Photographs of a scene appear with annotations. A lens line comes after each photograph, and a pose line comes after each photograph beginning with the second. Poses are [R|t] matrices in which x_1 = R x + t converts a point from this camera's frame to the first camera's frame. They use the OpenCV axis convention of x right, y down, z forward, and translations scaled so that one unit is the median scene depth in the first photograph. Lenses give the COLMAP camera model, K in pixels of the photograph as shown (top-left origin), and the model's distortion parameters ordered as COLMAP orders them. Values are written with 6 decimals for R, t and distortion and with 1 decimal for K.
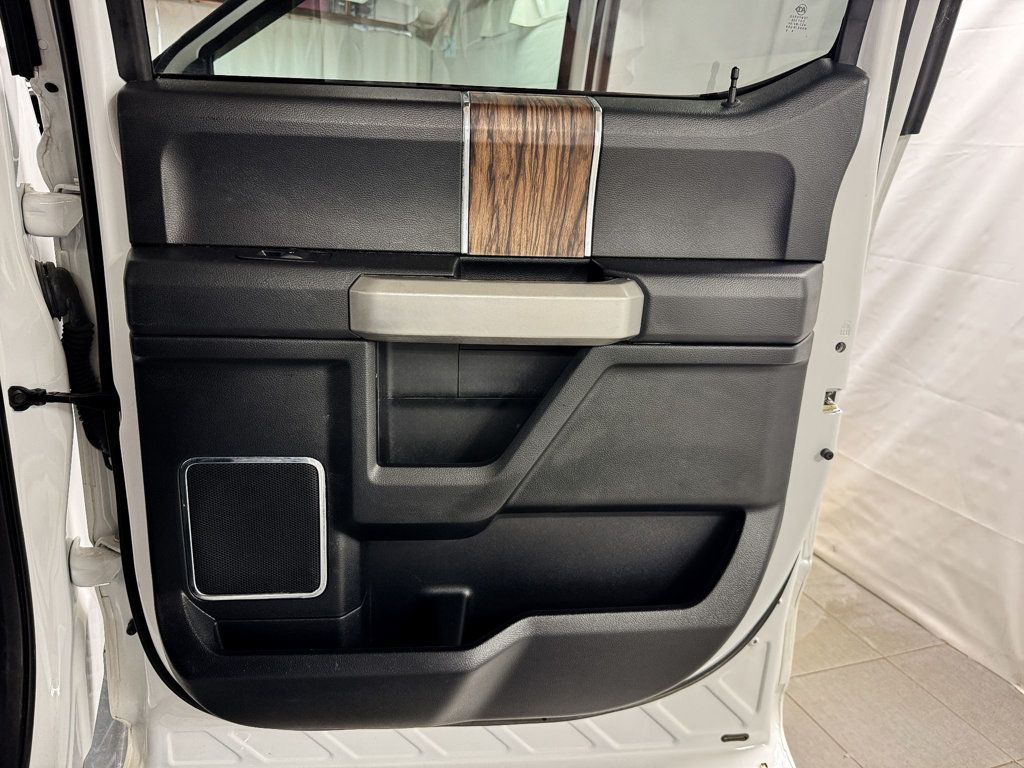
lens RADIAL K [[726.9, 0, 512.0], [0, 726.9, 384.0], [0, 0, 1]] dist [0.006742, -0.003800]
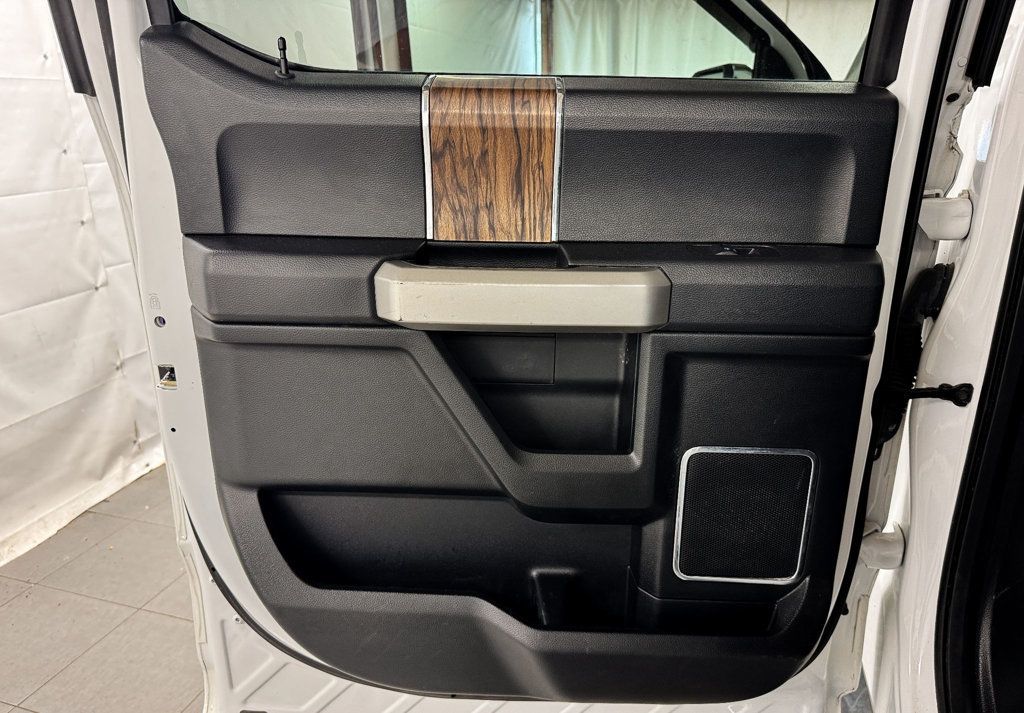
lens RADIAL K [[742.8, 0, 512.0], [0, 742.8, 356.5], [0, 0, 1]] dist [0.004242, 0.001308]
pose [[0.997391, 0.006772, -0.071867, 0.118781], [-0.008447, 0.999699, -0.023025, 0.001355], [0.071690, 0.023572, 0.997148, 0.010223]]
